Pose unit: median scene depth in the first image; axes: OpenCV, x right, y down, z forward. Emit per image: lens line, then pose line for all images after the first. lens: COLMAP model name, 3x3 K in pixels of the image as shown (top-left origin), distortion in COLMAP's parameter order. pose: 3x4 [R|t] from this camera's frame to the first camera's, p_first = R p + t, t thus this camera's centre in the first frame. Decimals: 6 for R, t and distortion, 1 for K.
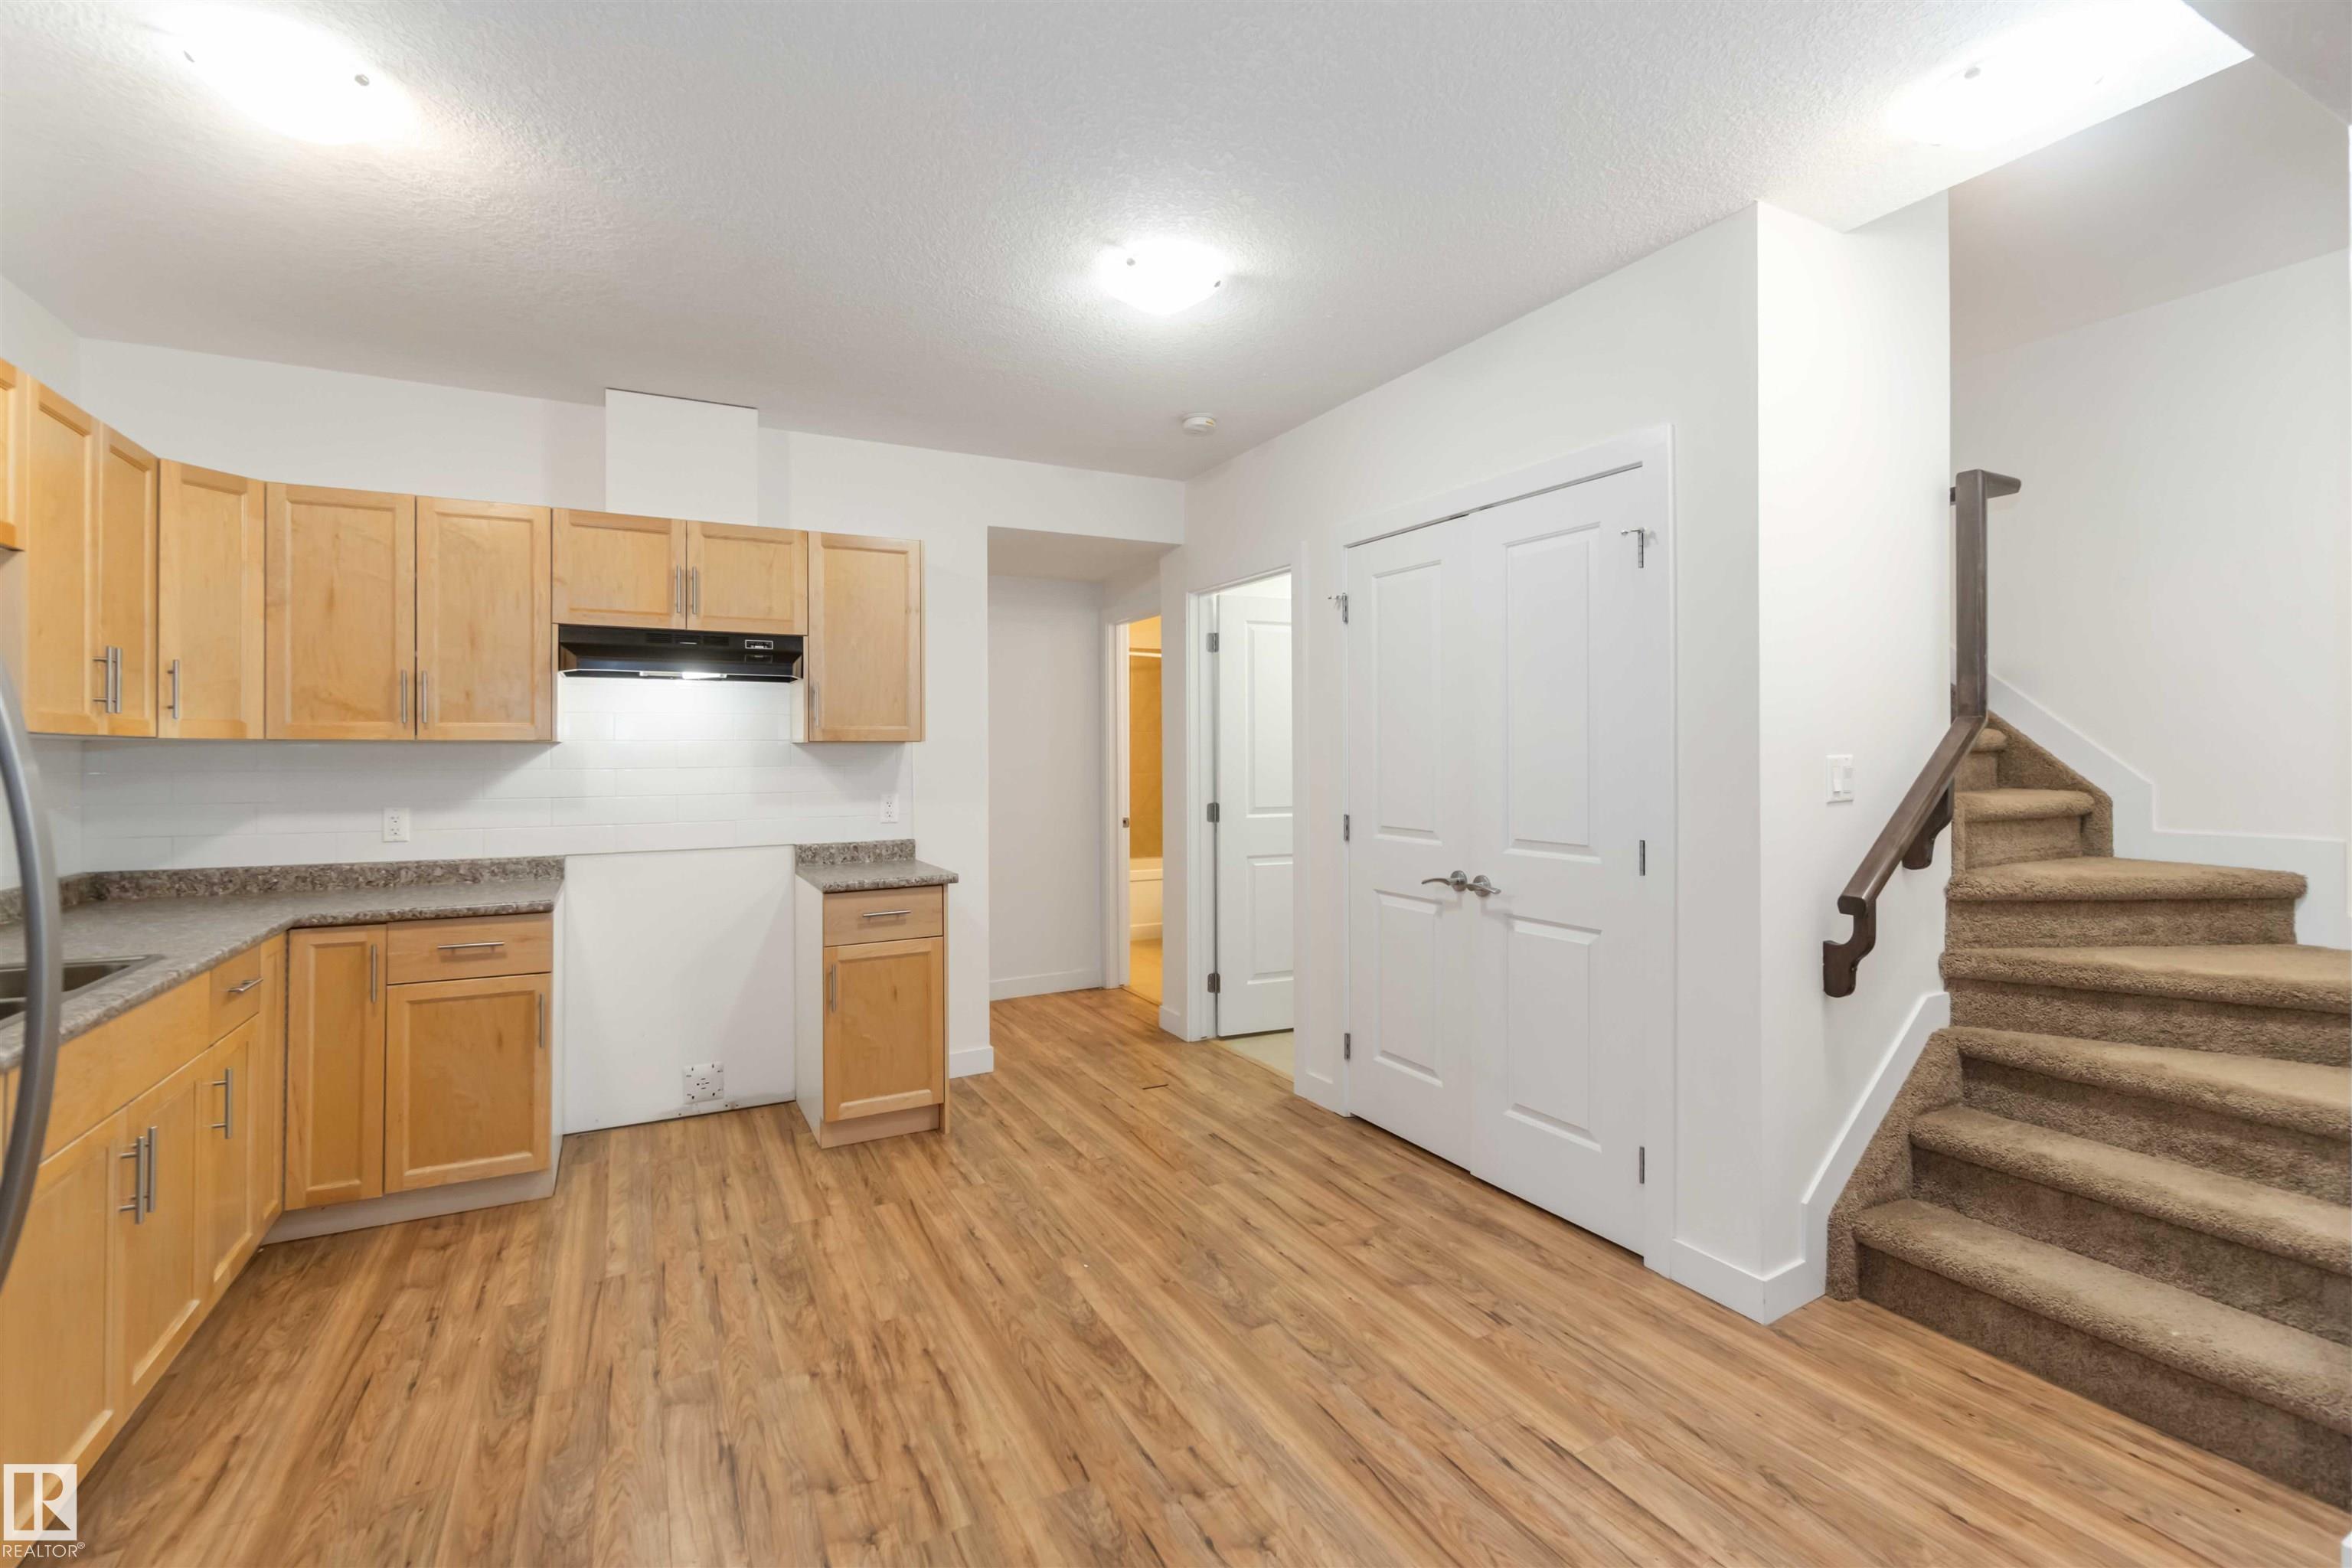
lens RADIAL K [[1038.0, 0, 1148.4], [0, 1038.0, 738.4], [0, 0, 1]] dist [0.000974, -0.000476]
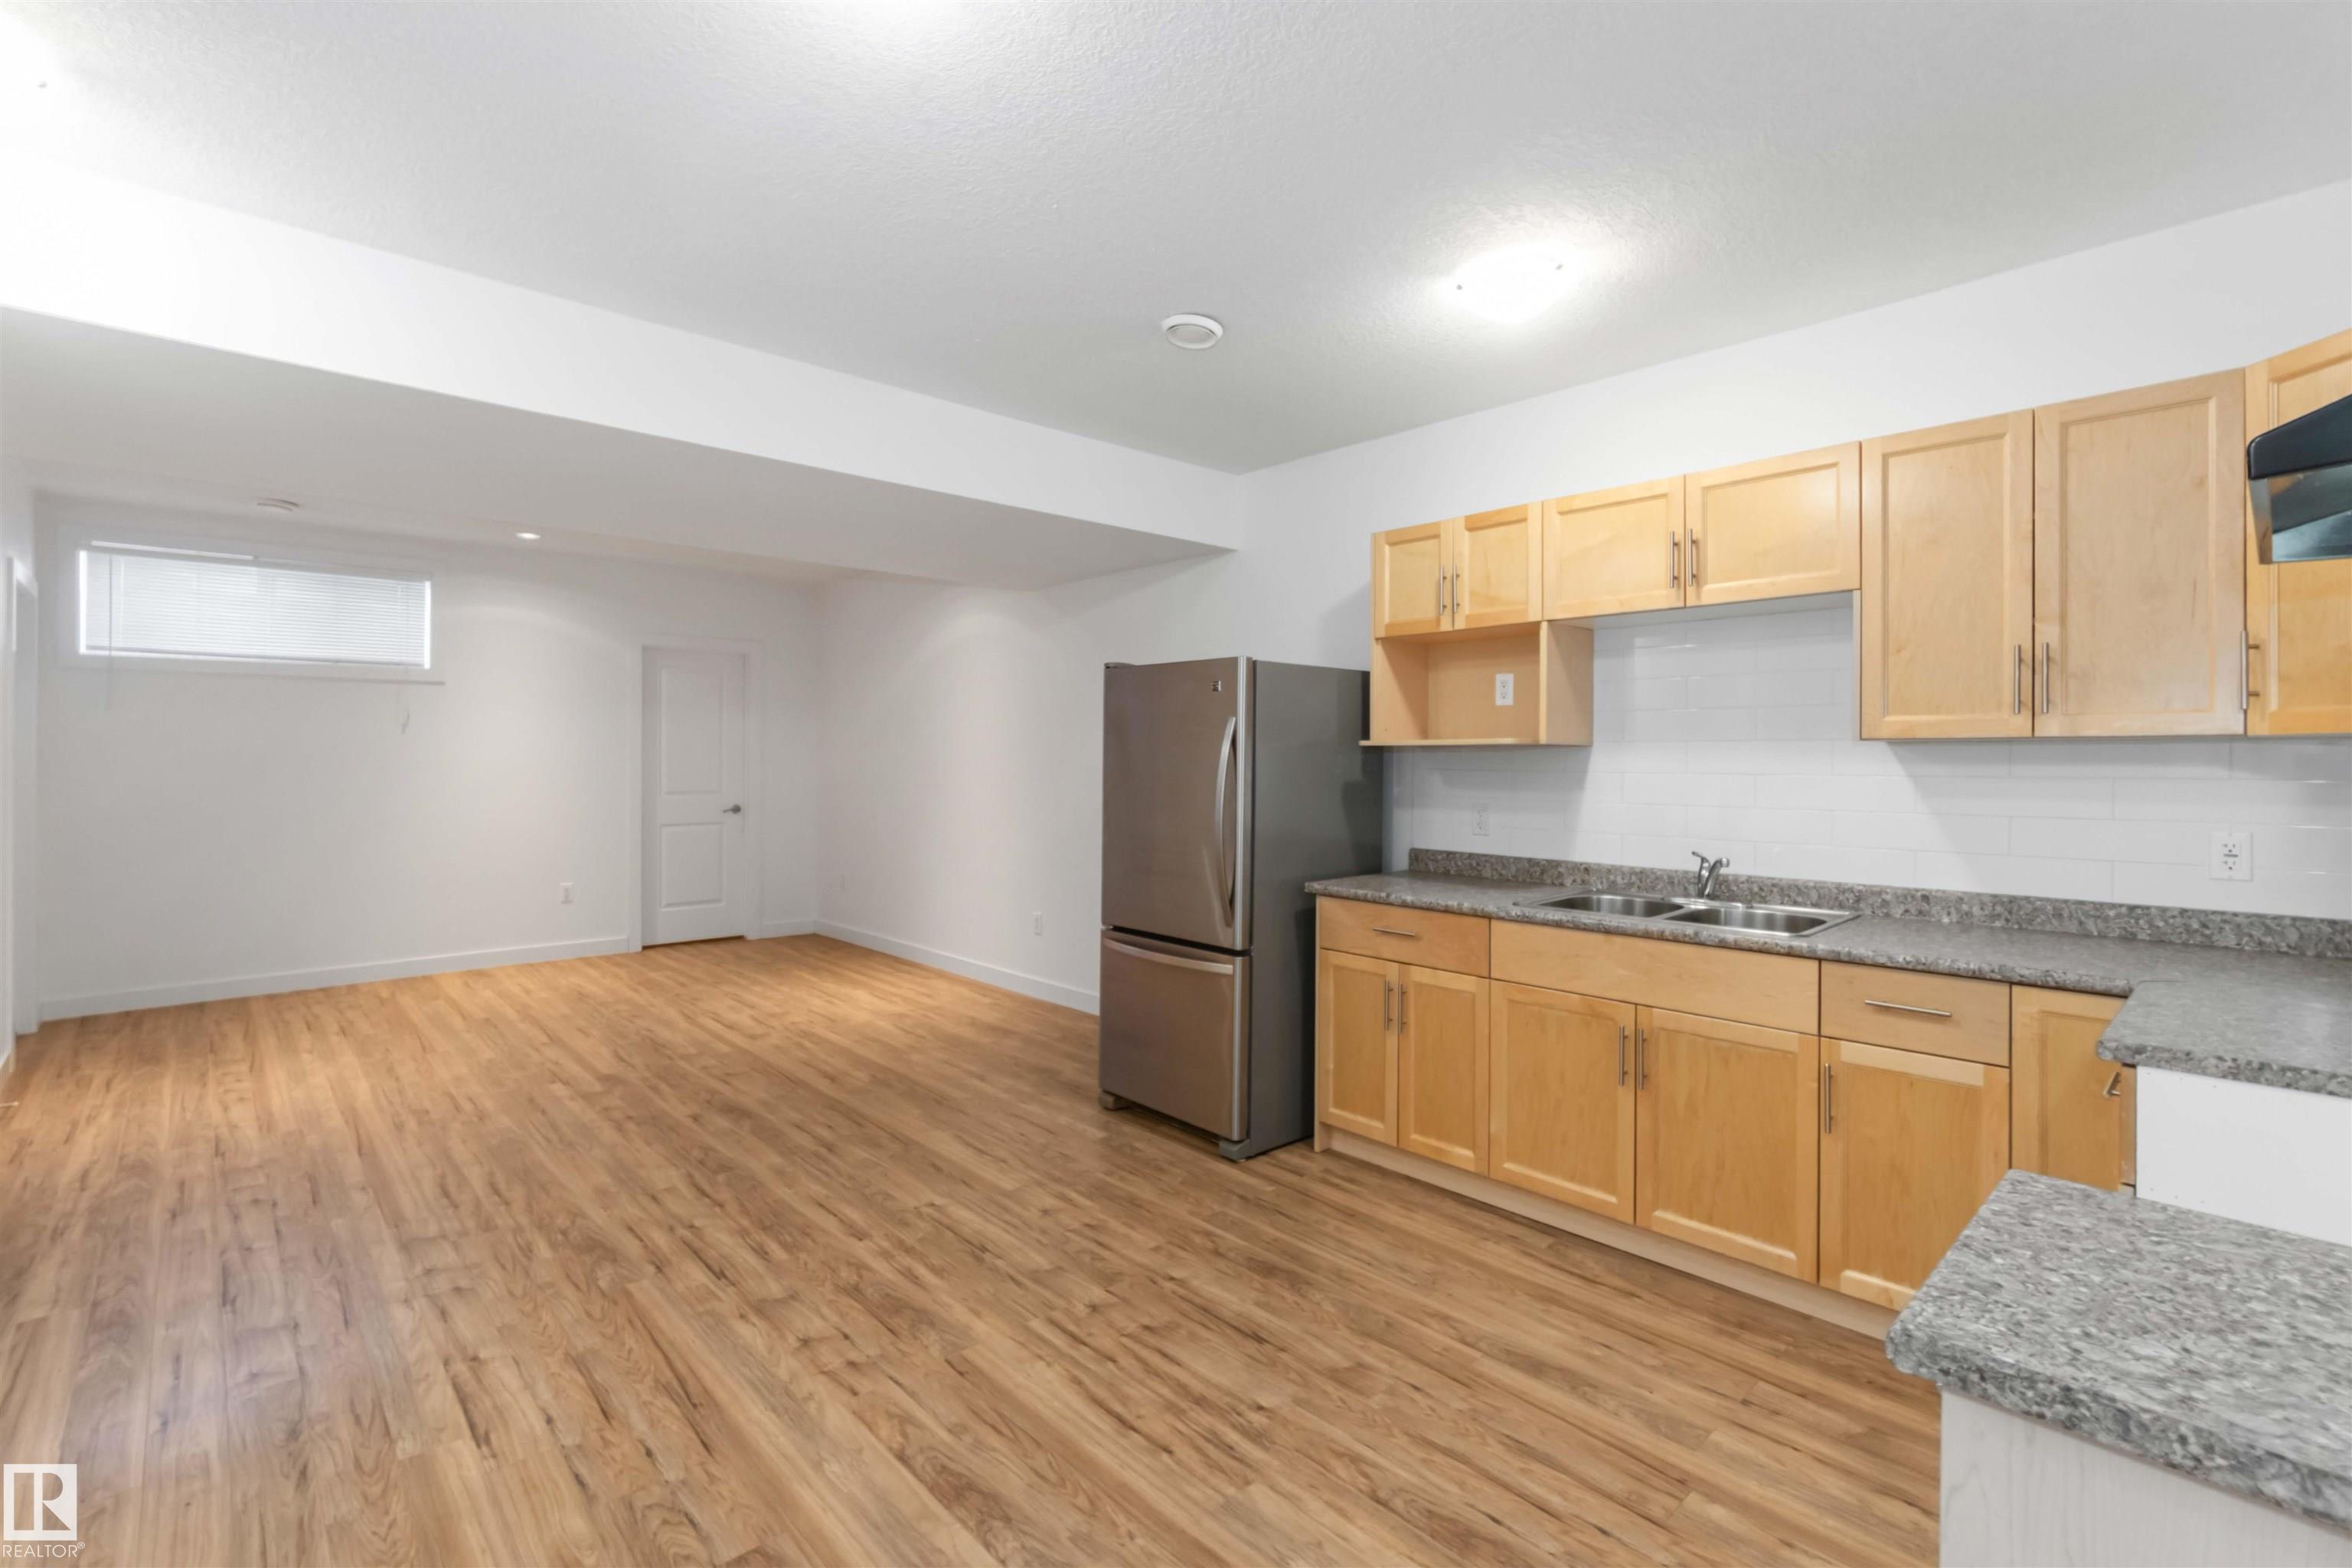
lens RADIAL K [[1038.0, 0, 1164.0], [0, 1038.0, 783.6], [0, 0, 1]] dist [0.000974, -0.000476]
pose [[-0.958901, 0.008904, -0.283602, 0.029963], [0.006096, 0.999923, 0.010783, 0.026293], [0.283676, 0.008611, -0.958882, 1.877581]]
